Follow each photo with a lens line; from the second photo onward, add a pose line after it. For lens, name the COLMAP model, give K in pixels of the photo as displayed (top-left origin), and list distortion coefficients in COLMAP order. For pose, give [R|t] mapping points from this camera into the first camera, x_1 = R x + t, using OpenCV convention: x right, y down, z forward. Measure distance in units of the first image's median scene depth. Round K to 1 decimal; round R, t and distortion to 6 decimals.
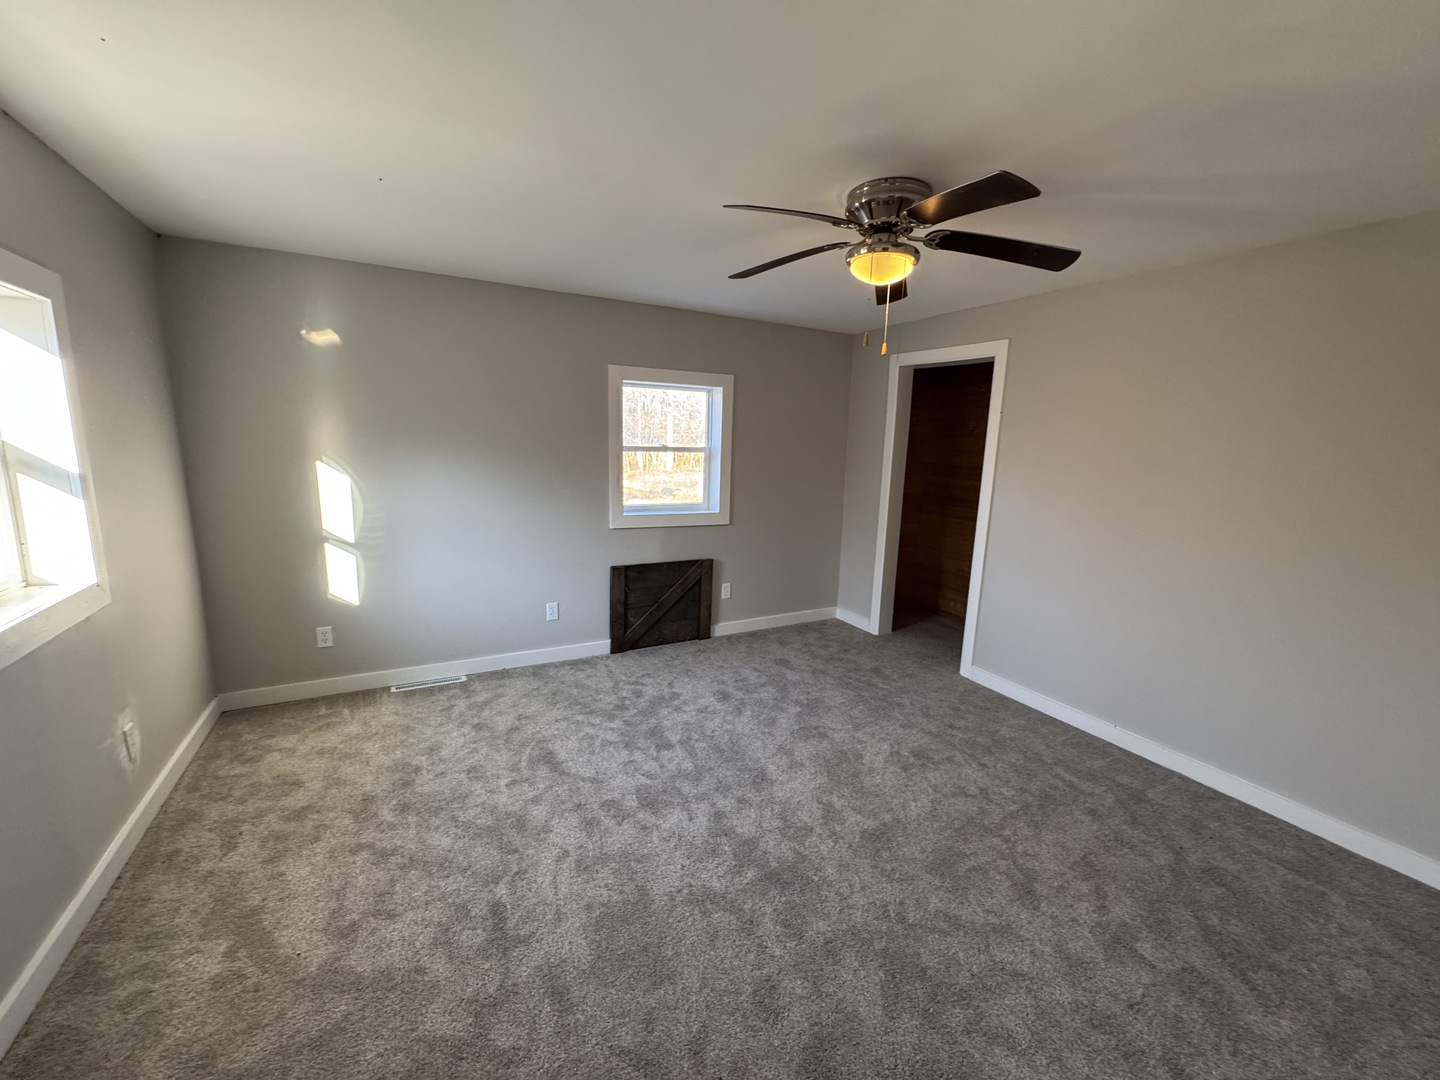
lens RADIAL K [[579.3, 0, 718.6], [0, 579.3, 540.2], [0, 0, 1]] dist [-0.002706, -0.000431]
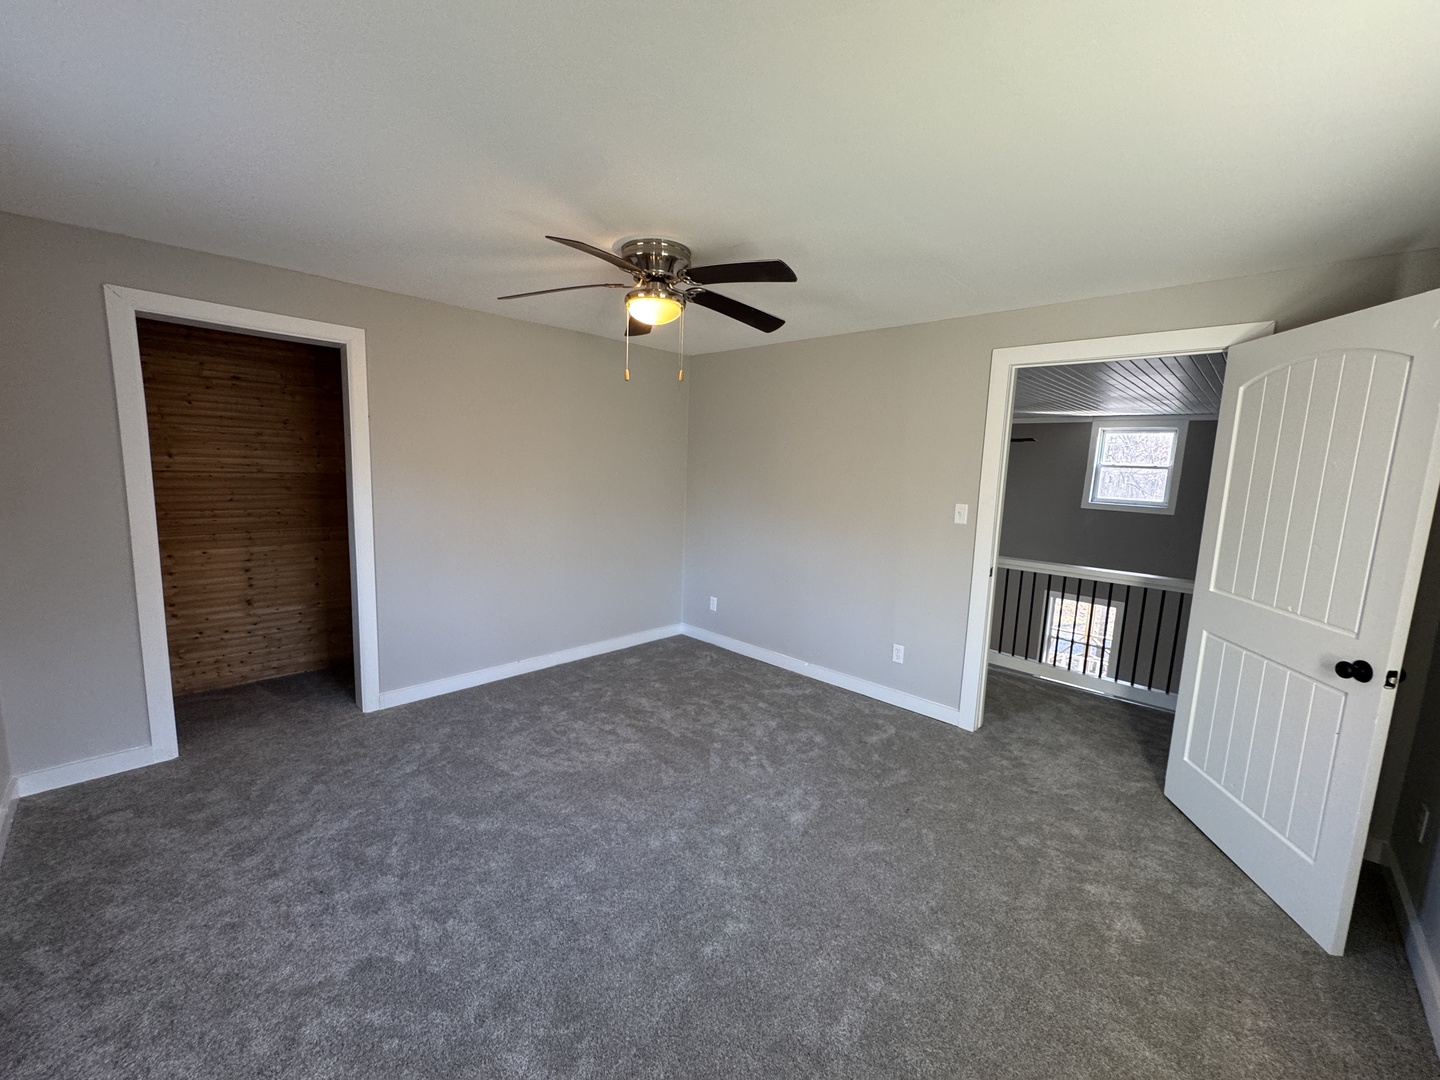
lens RADIAL K [[579.3, 0, 721.7], [0, 579.3, 539.4], [0, 0, 1]] dist [-0.002706, -0.000431]
pose [[-0.313402, -0.173017, 0.933726, -0.656608], [0.119781, 0.968206, 0.219611, -0.185503], [-0.942036, 0.180669, -0.282714, 0.907347]]
